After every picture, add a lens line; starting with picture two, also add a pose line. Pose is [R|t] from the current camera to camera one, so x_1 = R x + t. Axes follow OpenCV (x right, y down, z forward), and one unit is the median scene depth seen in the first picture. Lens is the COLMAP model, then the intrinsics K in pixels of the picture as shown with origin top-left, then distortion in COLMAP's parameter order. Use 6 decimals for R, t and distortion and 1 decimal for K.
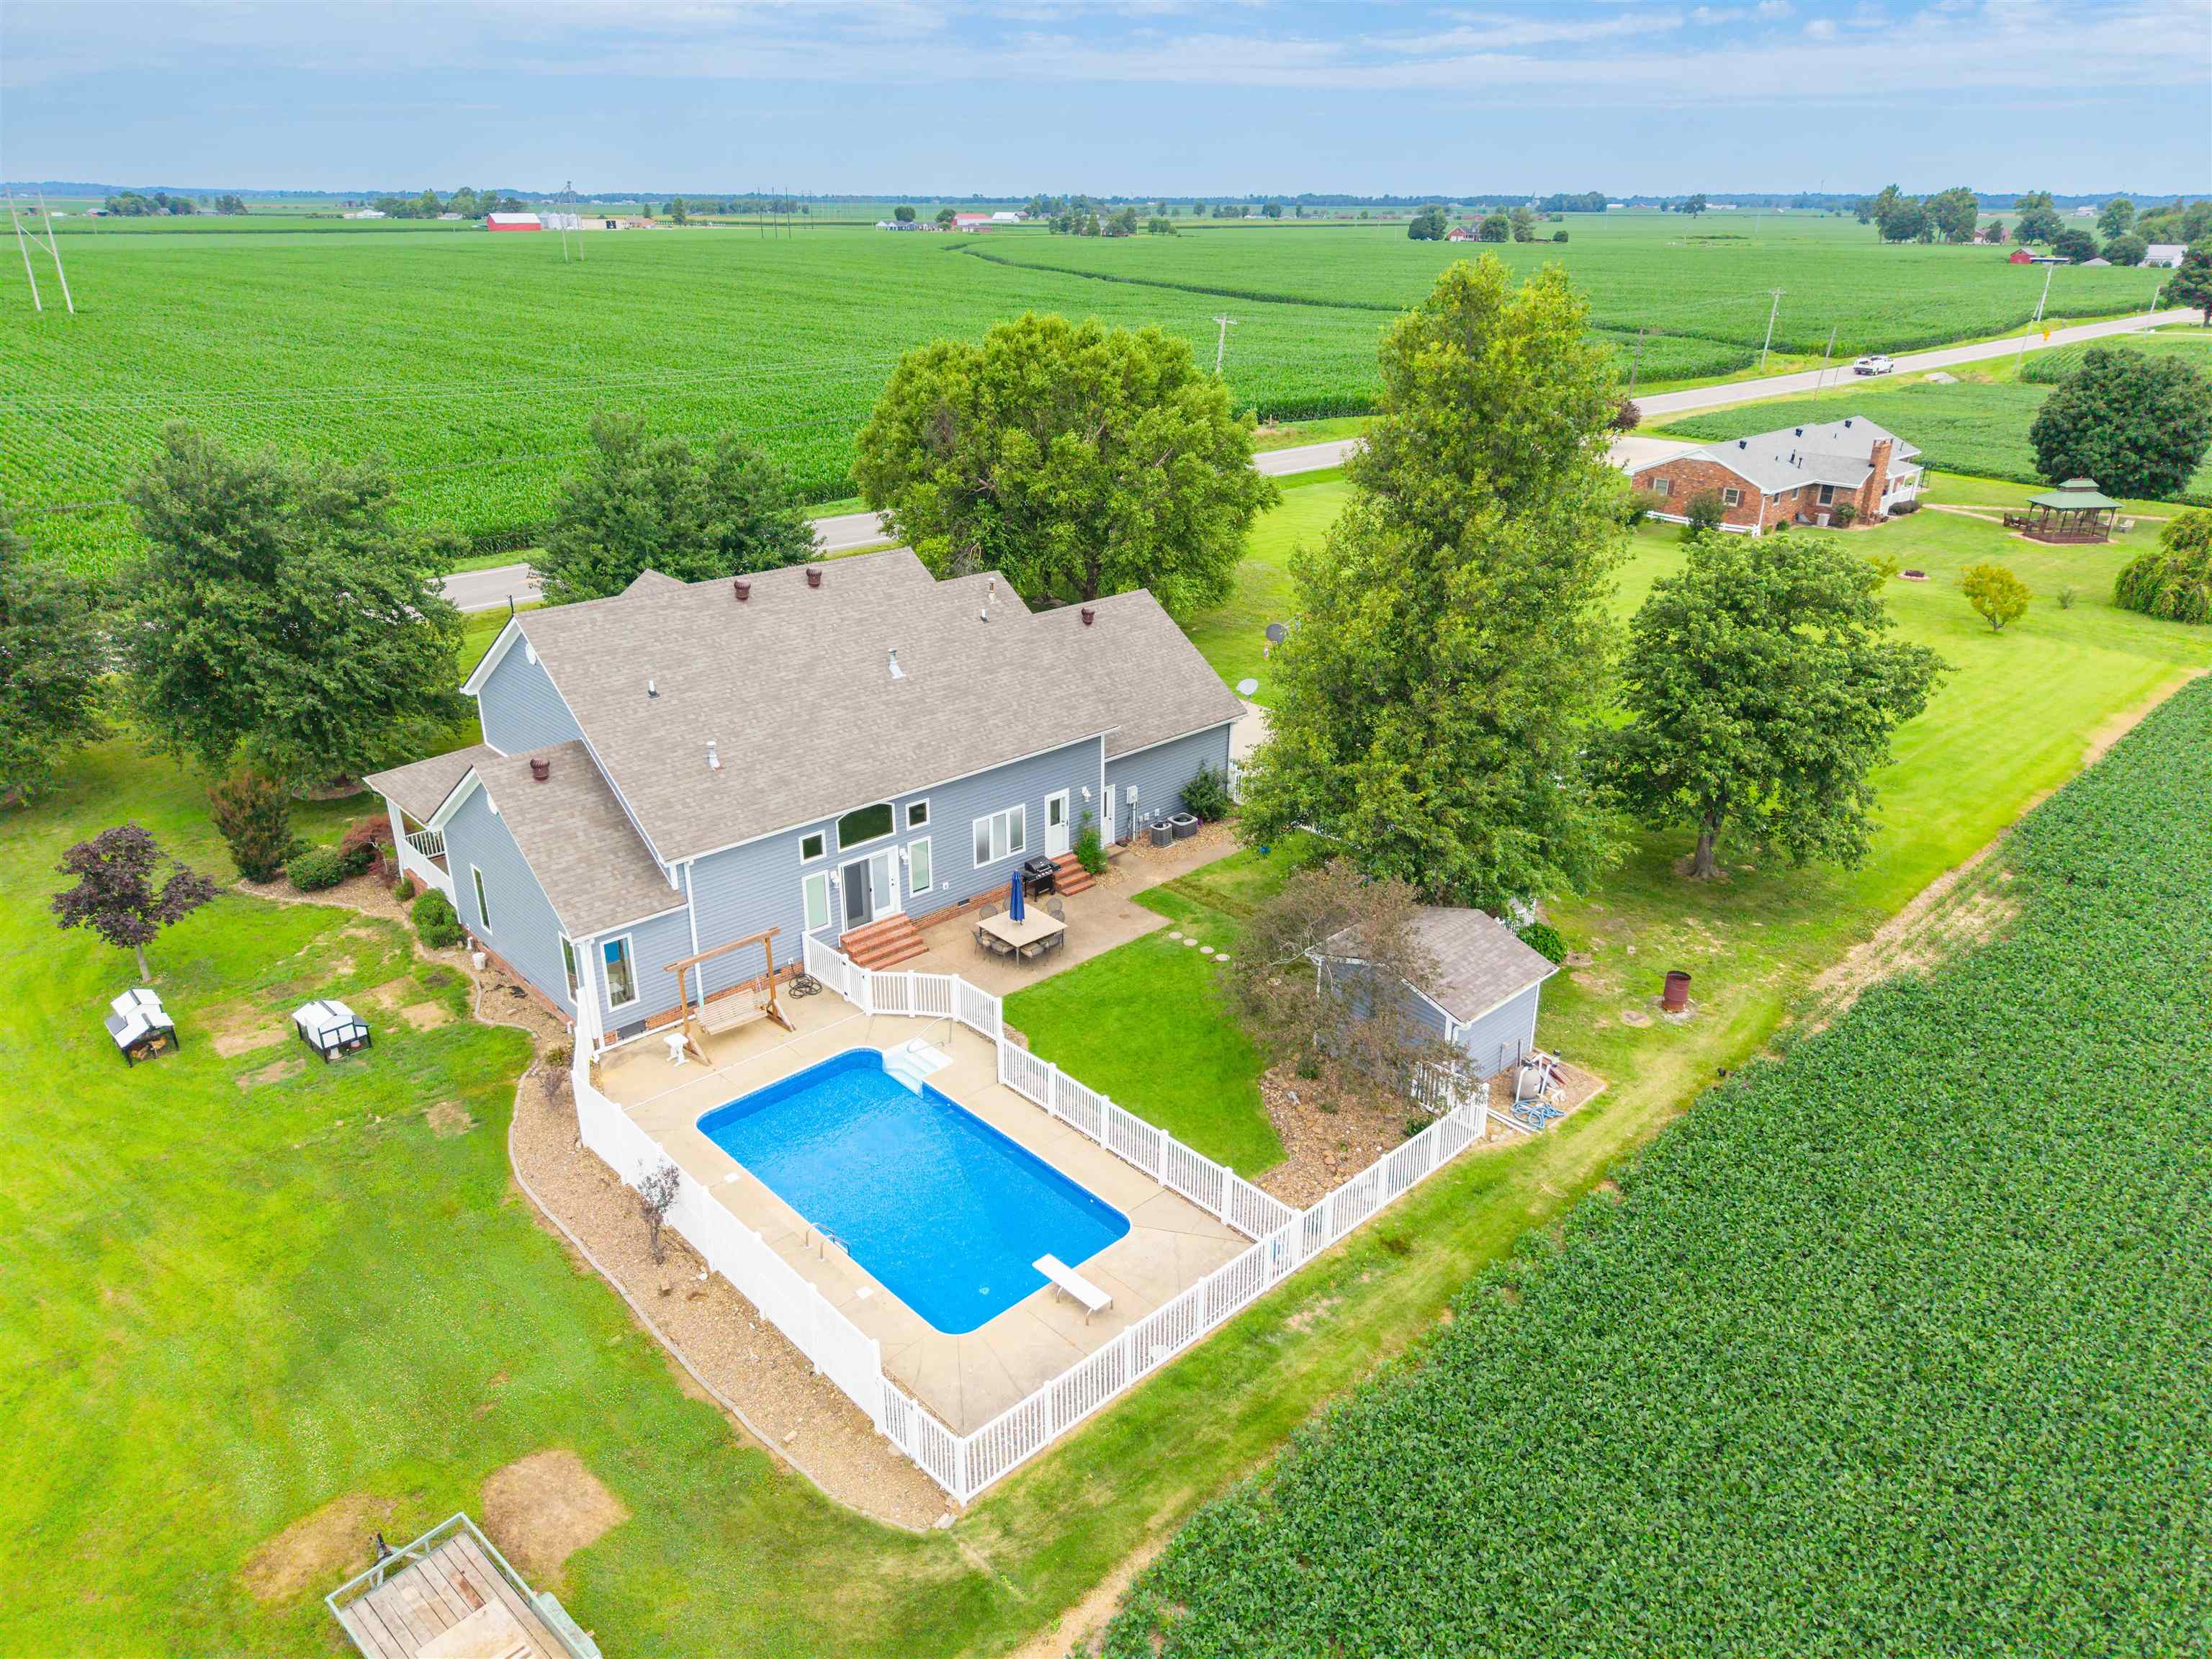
lens RADIAL K [[1500.9, 0, 1106.0], [0, 1500.9, 829.5], [0, 0, 1]] dist [0.005954, -0.044191]
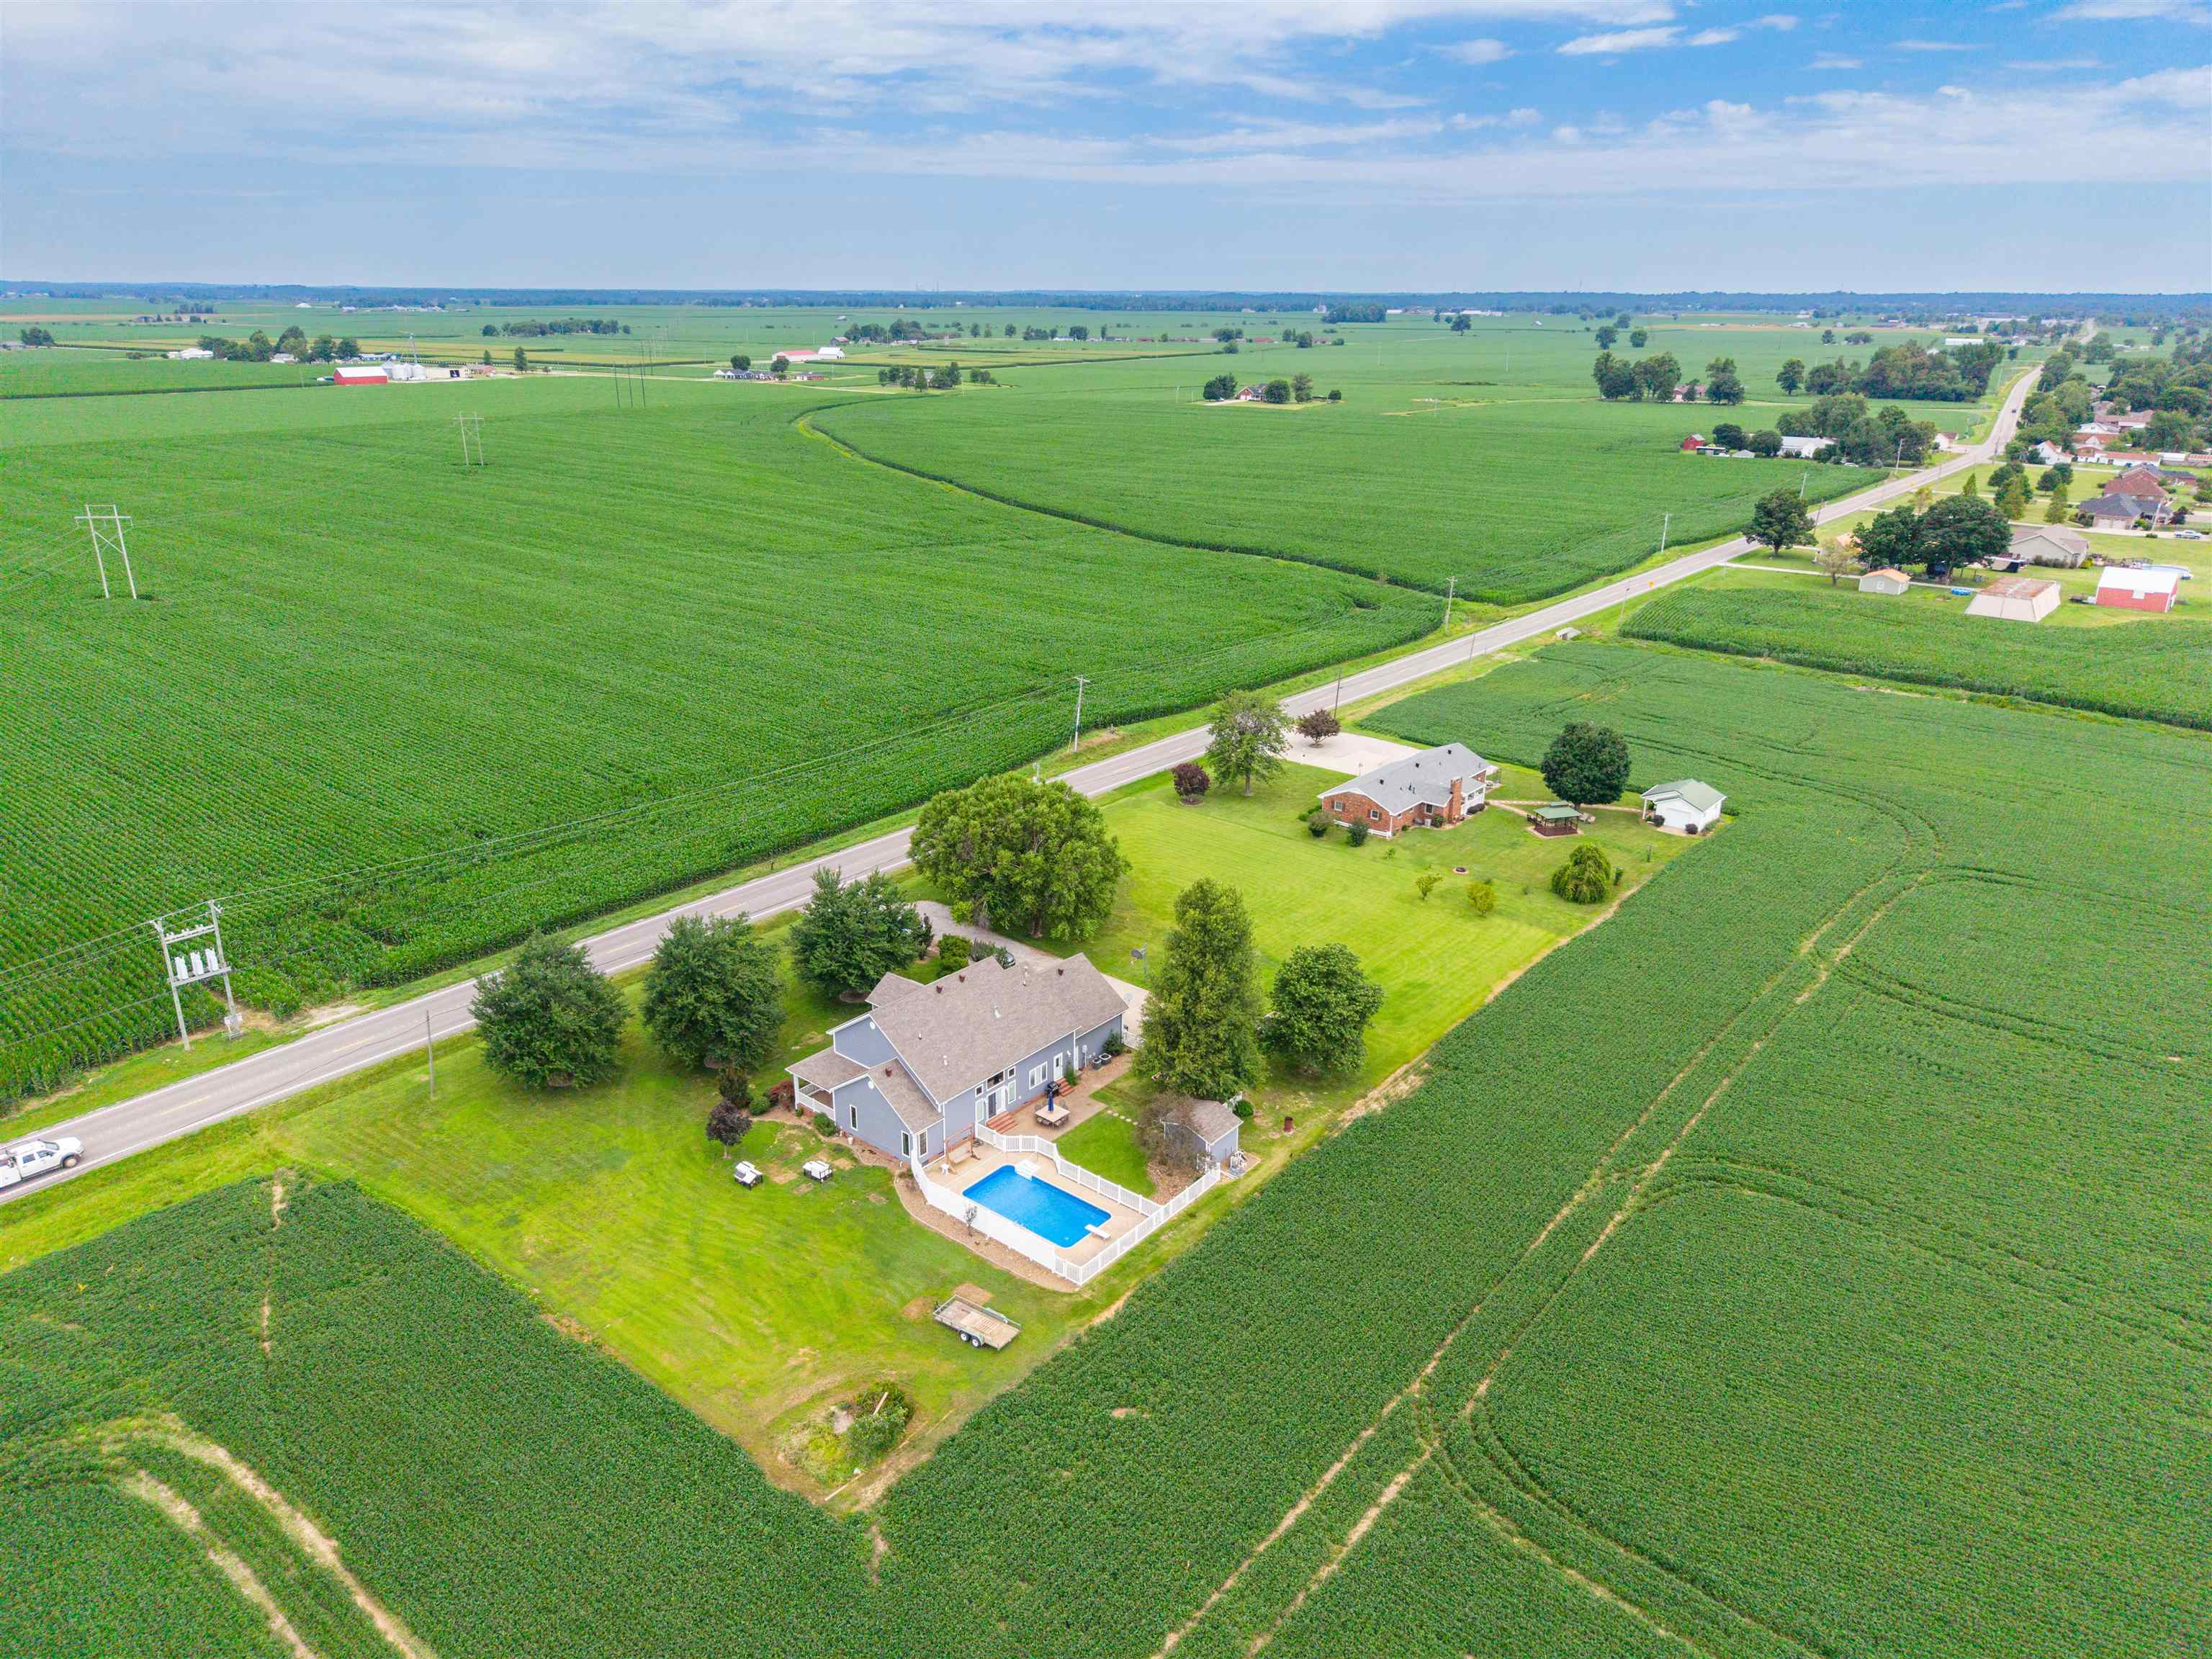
lens RADIAL K [[1498.3, 0, 1105.9], [0, 1498.3, 787.0], [0, 0, 1]] dist [0.009567, -0.005488]
pose [[0.992745, -0.040672, 0.113149, -0.256055], [0.049351, 0.995962, -0.074996, -0.328114], [-0.109641, 0.080035, 0.990744, -1.802891]]
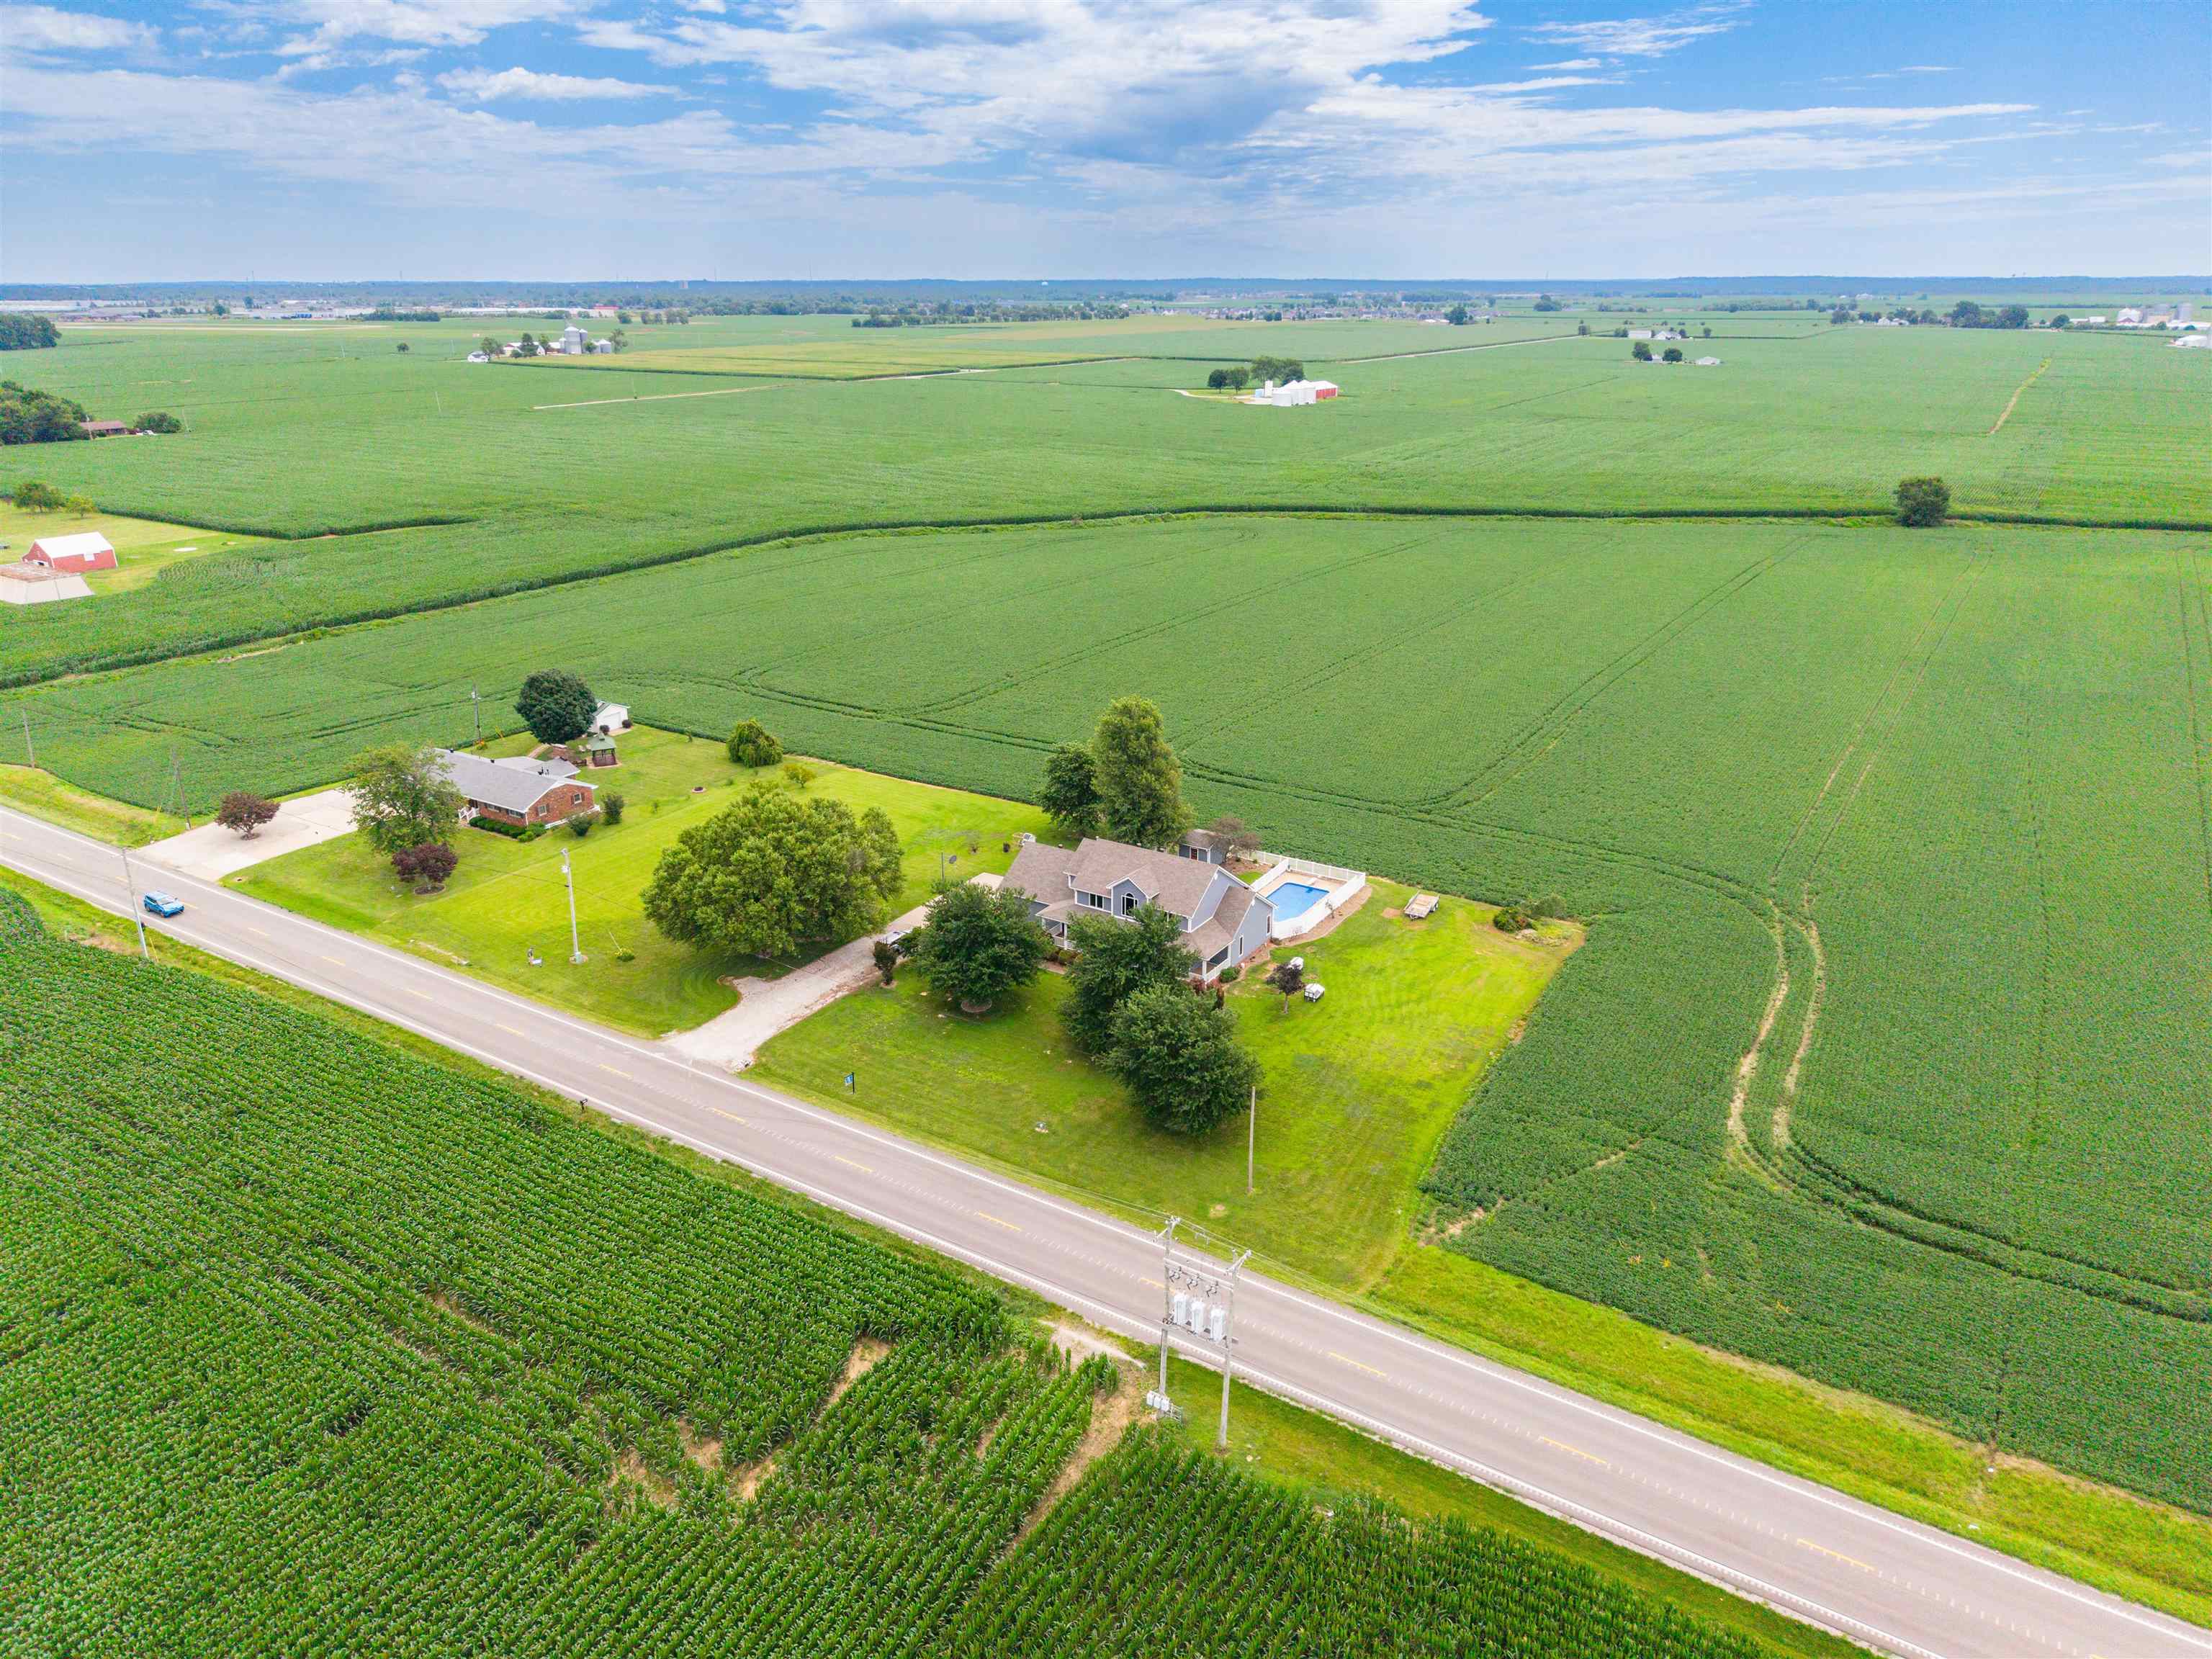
lens RADIAL K [[1498.3, 0, 1105.9], [0, 1498.3, 787.0], [0, 0, 1]] dist [0.009567, -0.005488]
pose [[-0.247422, -0.314195, 0.916550, -3.342753], [0.374897, 0.841237, 0.389580, -1.694355], [-0.893440, 0.440003, -0.090350, 1.450456]]
